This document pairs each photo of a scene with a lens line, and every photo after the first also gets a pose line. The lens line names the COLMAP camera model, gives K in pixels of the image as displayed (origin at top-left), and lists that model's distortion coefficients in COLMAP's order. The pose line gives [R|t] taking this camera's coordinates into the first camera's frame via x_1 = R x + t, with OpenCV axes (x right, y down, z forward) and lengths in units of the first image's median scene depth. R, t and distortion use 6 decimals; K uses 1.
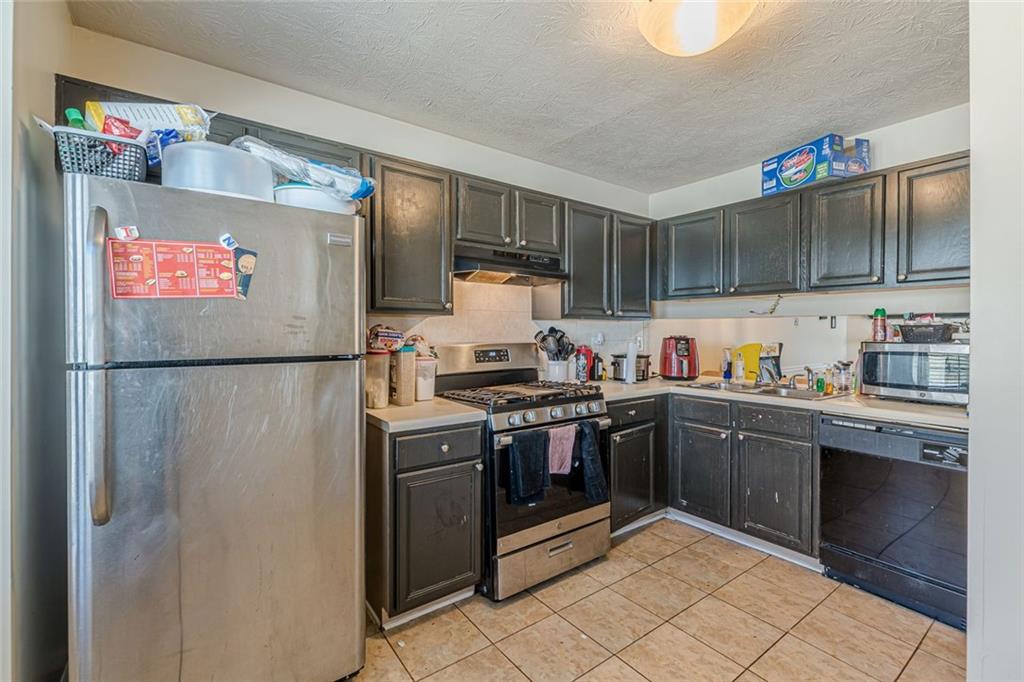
lens RADIAL K [[442.9, 0, 510.5], [0, 442.9, 337.0], [0, 0, 1]] dist [0.002071, -0.001180]
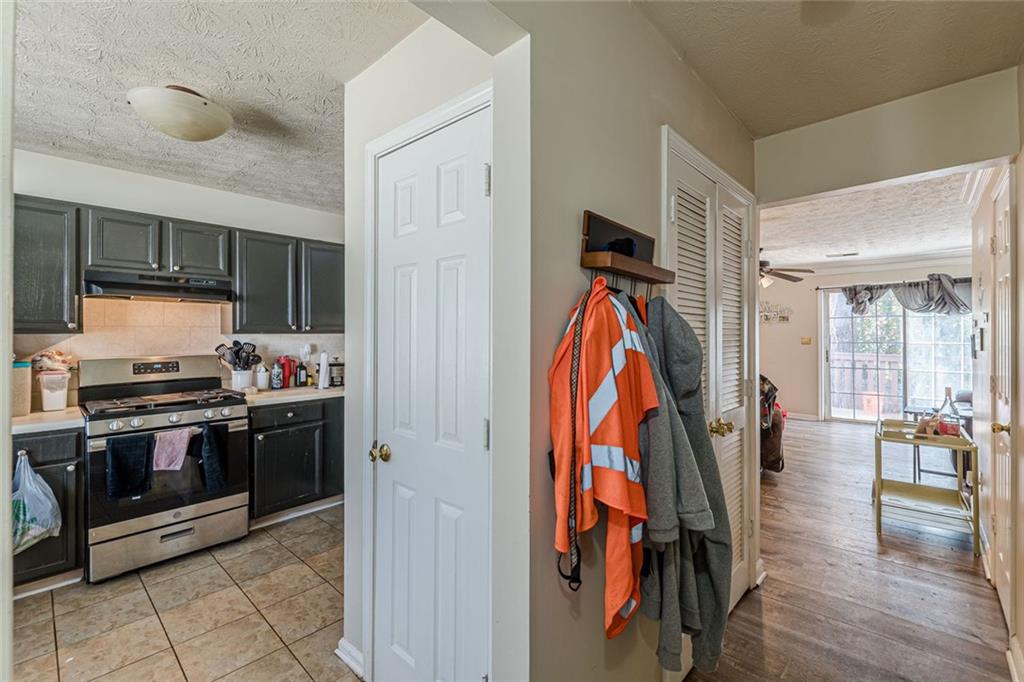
lens RADIAL K [[442.9, 0, 515.5], [0, 442.9, 335.3], [0, 0, 1]] dist [0.002071, -0.001180]
pose [[0.981615, 0.003317, 0.190845, 0.700861], [-0.003439, 0.999994, 0.000309, -0.046852], [-0.190843, -0.000960, 0.981620, -0.292828]]
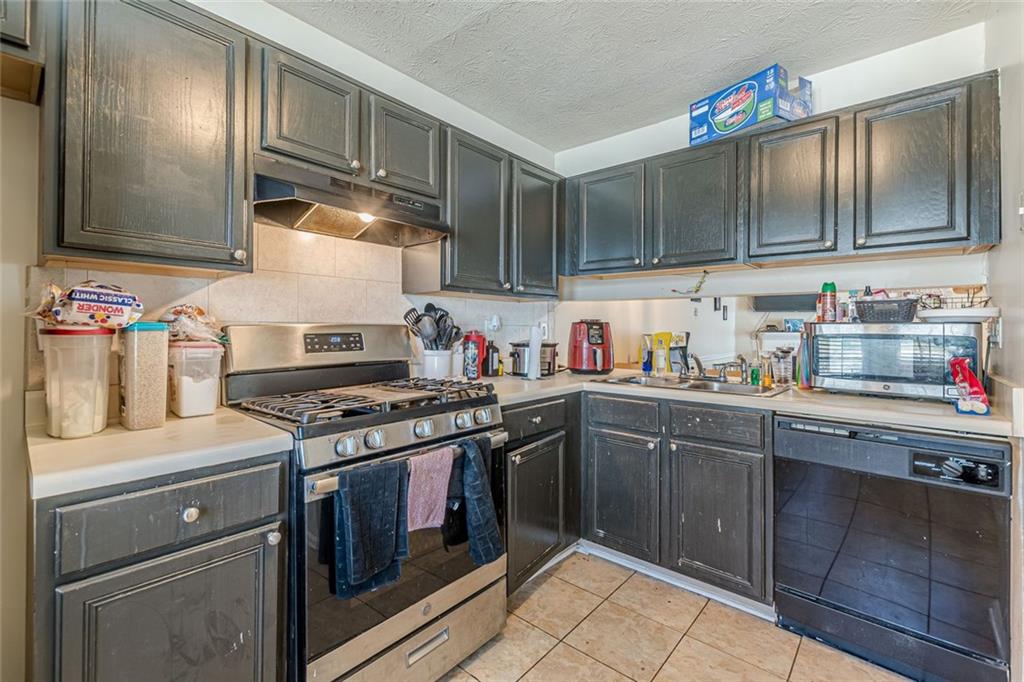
lens RADIAL K [[442.9, 0, 512.4], [0, 442.9, 324.3], [0, 0, 1]] dist [0.002071, -0.001180]
pose [[0.974891, 0.007969, 0.222541, 0.078754], [-0.003634, 0.999796, -0.019885, 0.030994], [-0.222654, 0.018577, 0.974721, 0.323211]]
